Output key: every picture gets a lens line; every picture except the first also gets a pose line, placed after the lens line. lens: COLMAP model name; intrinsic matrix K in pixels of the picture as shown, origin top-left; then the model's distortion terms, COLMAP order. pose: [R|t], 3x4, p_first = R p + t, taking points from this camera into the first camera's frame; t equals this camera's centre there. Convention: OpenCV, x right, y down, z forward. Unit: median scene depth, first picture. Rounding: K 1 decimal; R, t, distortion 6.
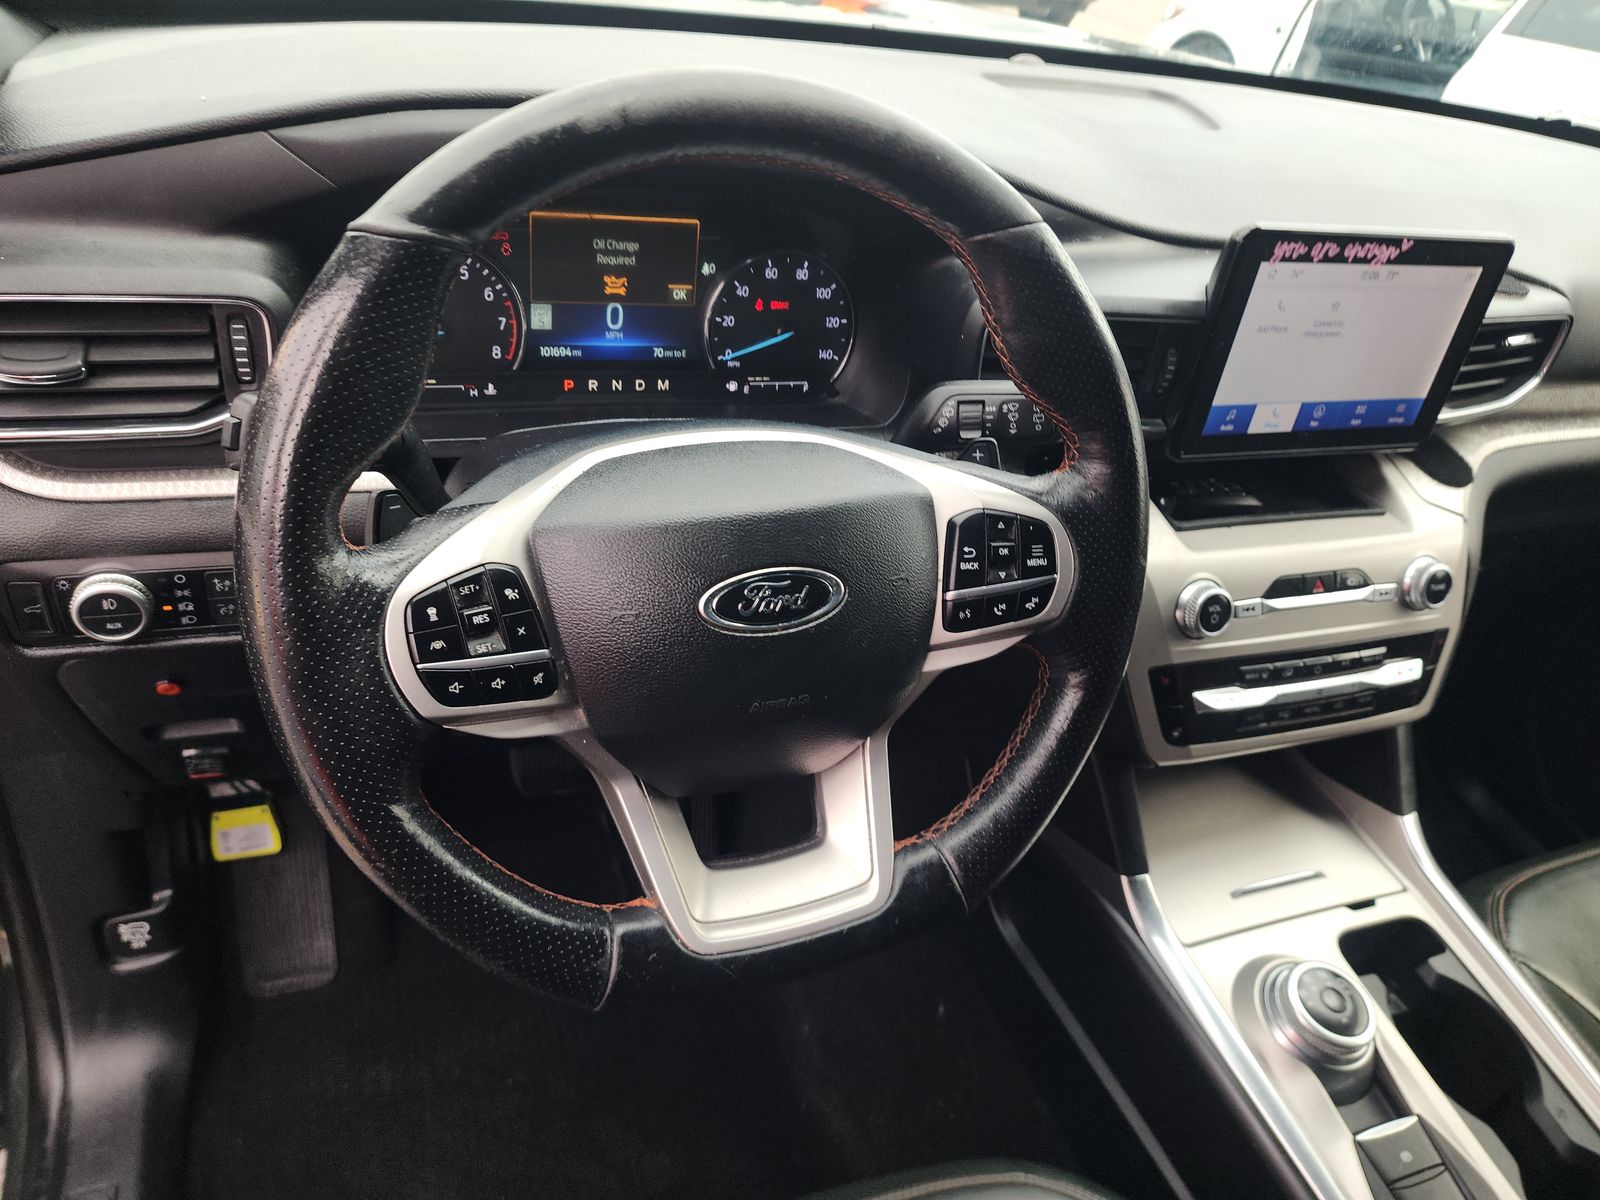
lens RADIAL K [[1057.2, 0, 818.8], [0, 1057.2, 595.8], [0, 0, 1]] dist [0.048788, -0.044281]
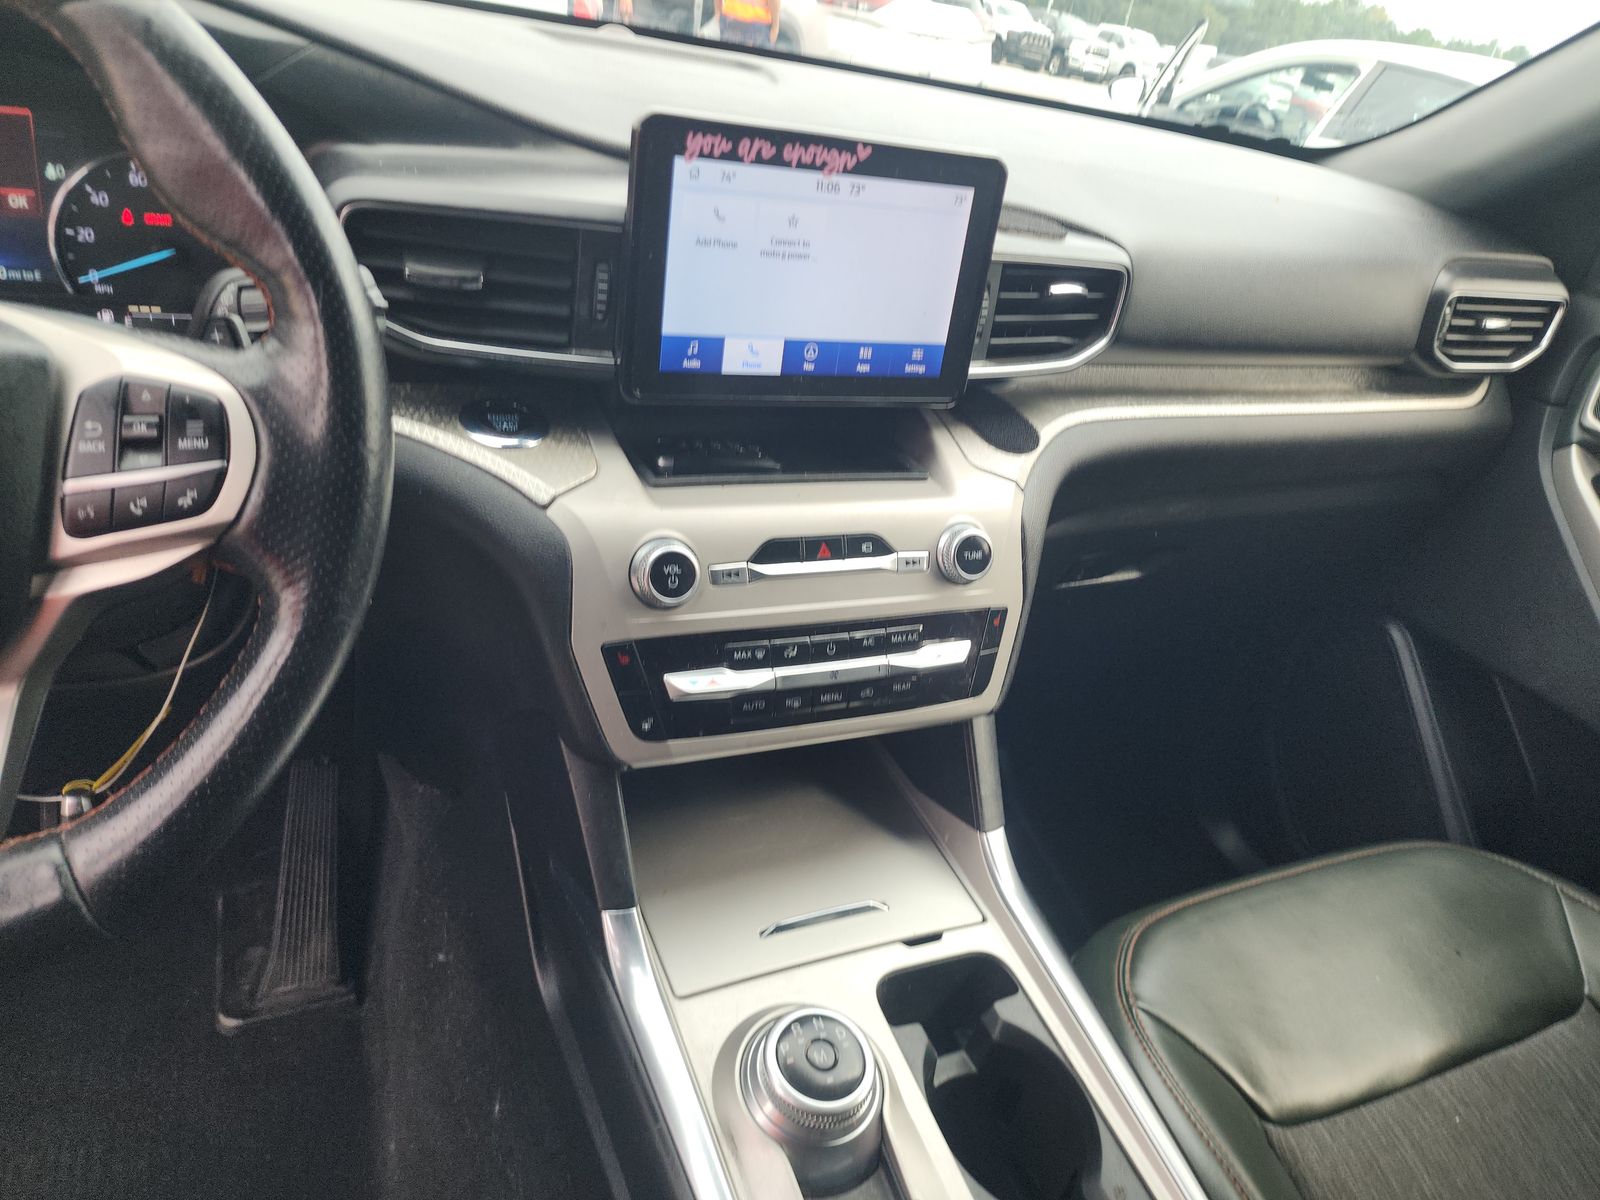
lens RADIAL K [[1080.2, 0, 795.1], [0, 1080.2, 559.6], [0, 0, 1]] dist [0.140635, -0.186799]
pose [[0.996969, -0.013731, 0.076576, 0.396383], [0.022709, 0.992797, -0.117639, 0.105585], [-0.074409, 0.119021, 0.990100, 0.138878]]
